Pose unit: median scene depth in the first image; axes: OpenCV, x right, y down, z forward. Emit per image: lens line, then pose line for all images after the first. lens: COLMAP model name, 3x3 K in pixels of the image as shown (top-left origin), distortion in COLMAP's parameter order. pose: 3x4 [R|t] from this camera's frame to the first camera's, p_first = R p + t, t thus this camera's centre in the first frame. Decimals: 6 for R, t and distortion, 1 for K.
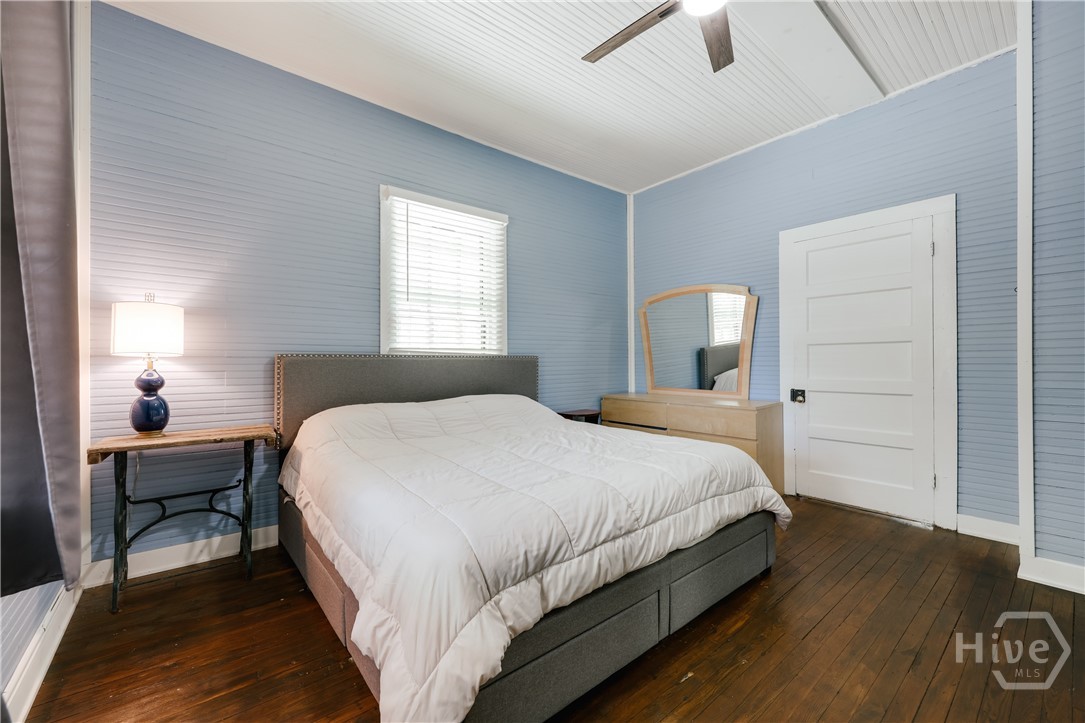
lens RADIAL K [[435.1, 0, 542.5], [0, 435.1, 358.7], [0, 0, 1]] dist [-0.000363, -0.000085]
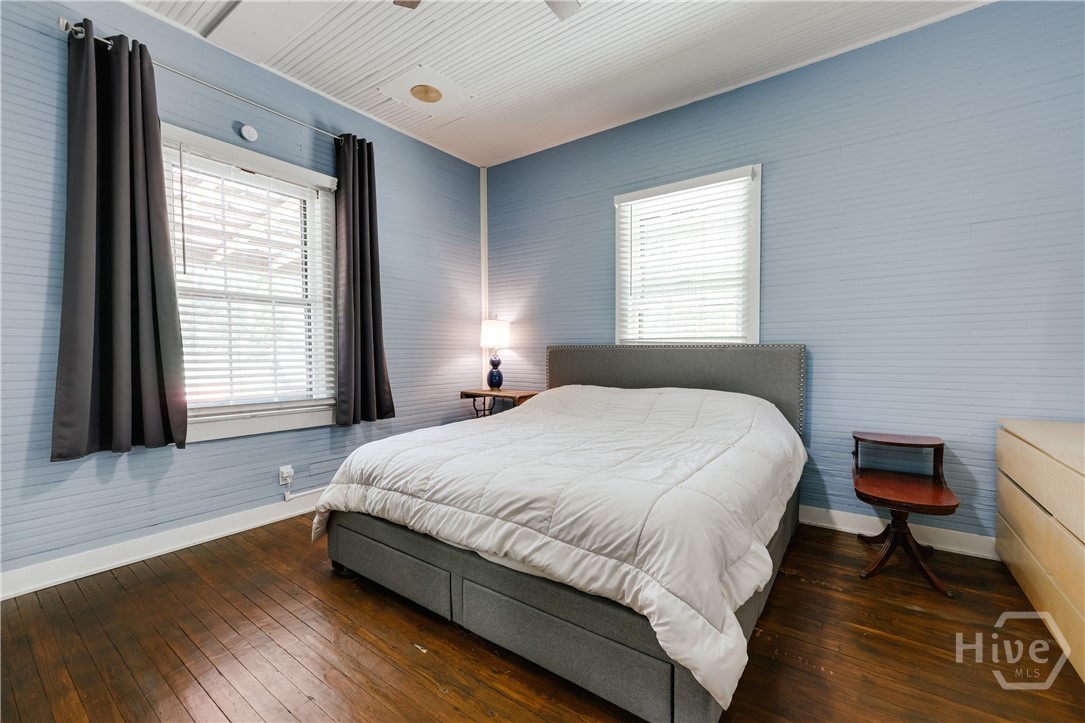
lens RADIAL K [[445.8, 0, 545.9], [0, 445.8, 358.1], [0, 0, 1]] dist [-0.001096, -0.000155]
pose [[0.256599, 0.022343, -0.966260, 0.827105], [0.007836, 0.999652, 0.025196, -0.007104], [0.966486, -0.014037, 0.256335, 0.581080]]
